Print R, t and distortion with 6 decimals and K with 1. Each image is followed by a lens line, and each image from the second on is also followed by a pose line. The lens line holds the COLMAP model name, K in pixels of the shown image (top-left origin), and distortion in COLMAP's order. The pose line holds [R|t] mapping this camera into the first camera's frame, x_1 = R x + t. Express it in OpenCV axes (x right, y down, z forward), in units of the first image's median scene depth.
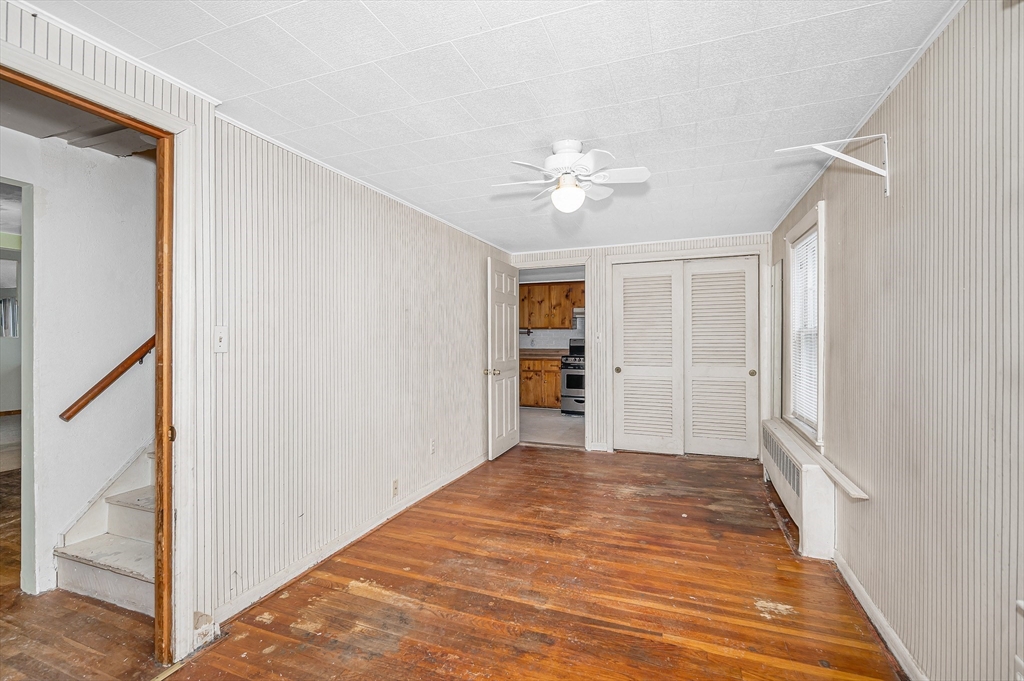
lens RADIAL K [[468.4, 0, 509.1], [0, 468.4, 338.9], [0, 0, 1]] dist [-0.003668, -0.000738]
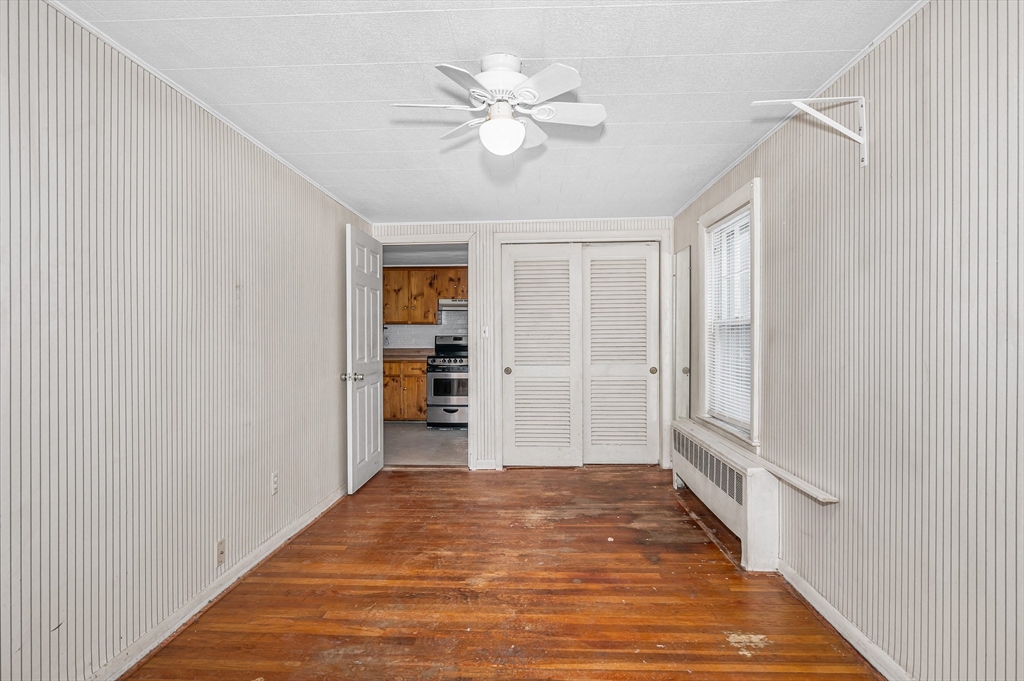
lens RADIAL K [[525.3, 0, 512.0], [0, 525.3, 340.5], [0, 0, 1]] dist [-0.003428, -0.000922]
pose [[0.942752, -0.001809, 0.333491, -0.127151], [0.002569, 0.999995, -0.001839, 0.024315], [-0.333486, 0.002591, 0.942752, 0.198869]]
